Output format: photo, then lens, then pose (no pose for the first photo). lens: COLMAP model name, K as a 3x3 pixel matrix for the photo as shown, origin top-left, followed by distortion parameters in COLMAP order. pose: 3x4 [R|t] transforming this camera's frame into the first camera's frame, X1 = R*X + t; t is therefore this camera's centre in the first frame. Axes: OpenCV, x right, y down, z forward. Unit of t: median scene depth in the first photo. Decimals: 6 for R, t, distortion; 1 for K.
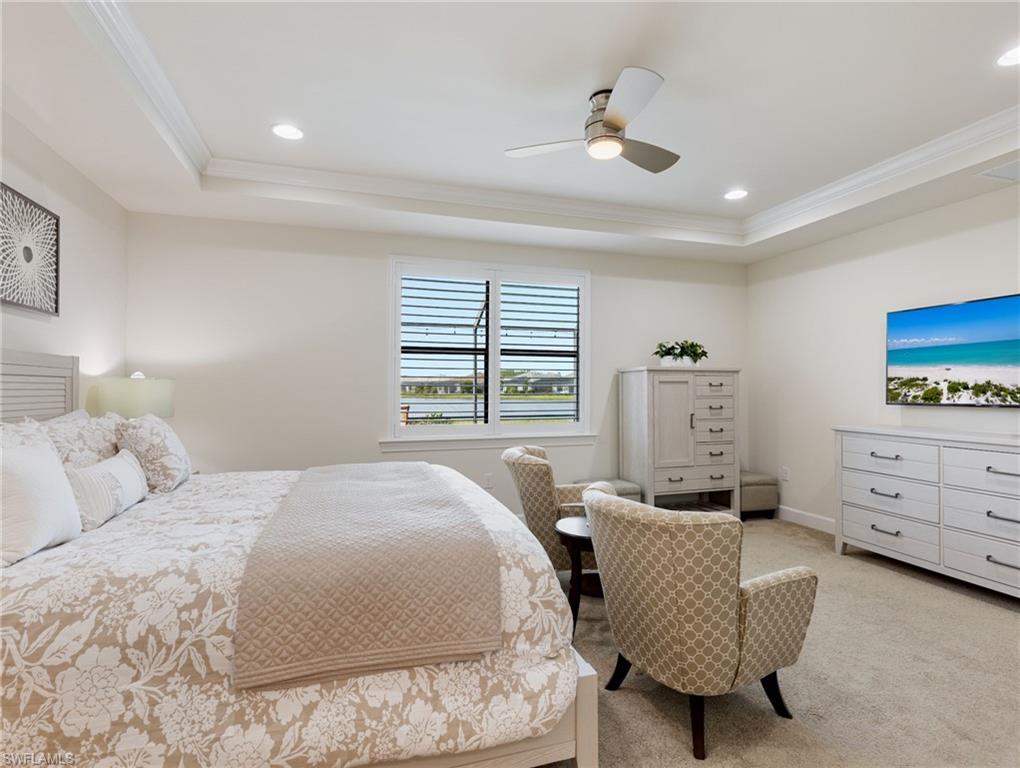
lens RADIAL K [[519.7, 0, 516.3], [0, 519.7, 387.4], [0, 0, 1]] dist [0.013861, -0.000139]
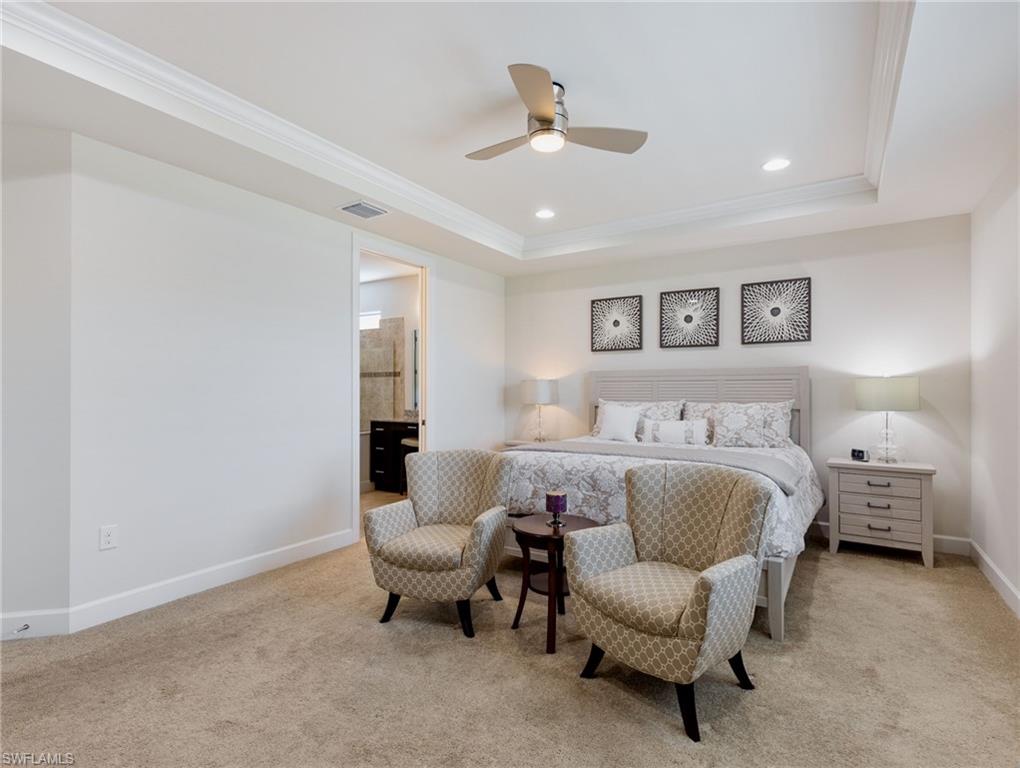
lens RADIAL K [[515.4, 0, 512.5], [0, 515.4, 388.3], [0, 0, 1]] dist [0.009292, 0.000614]
pose [[-0.771086, -0.000527, -0.636731, 0.490998], [0.001421, 0.999996, -0.002548, 0.005975], [0.636730, -0.002869, -0.771082, 1.001851]]
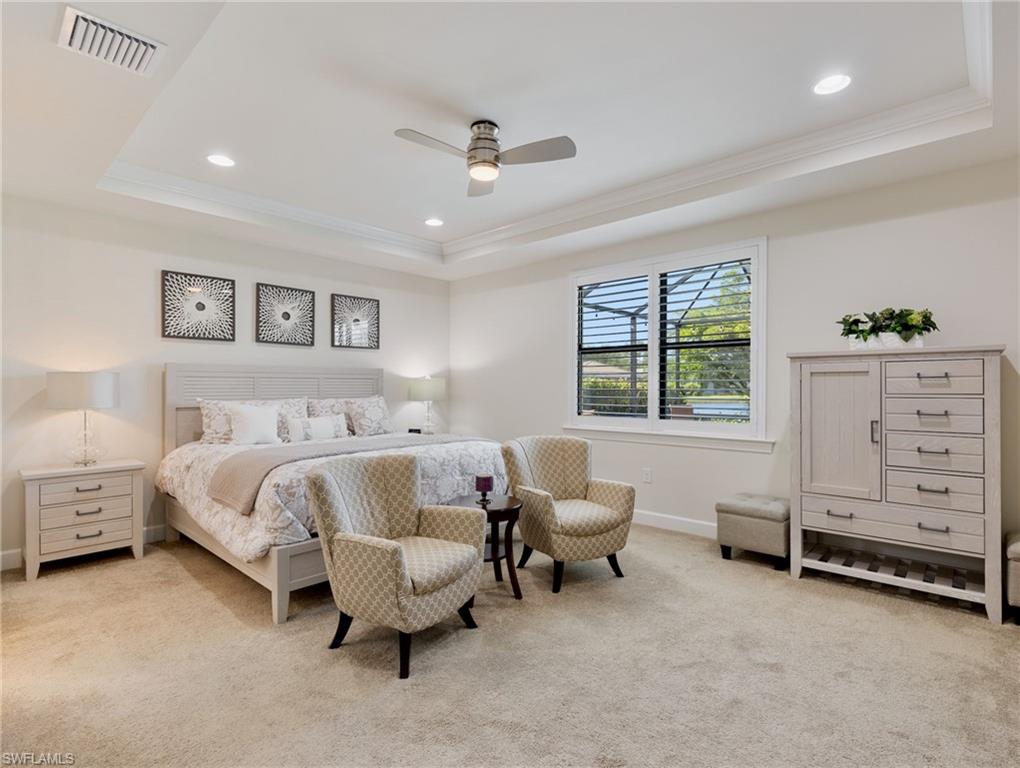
lens RADIAL K [[519.7, 0, 516.3], [0, 519.7, 387.4], [0, 0, 1]] dist [0.013861, -0.000139]
pose [[0.496319, -0.000122, -0.868140, 0.697945], [0.003130, 0.999994, 0.001650, 0.006663], [0.868135, -0.003536, 0.496316, 0.286837]]
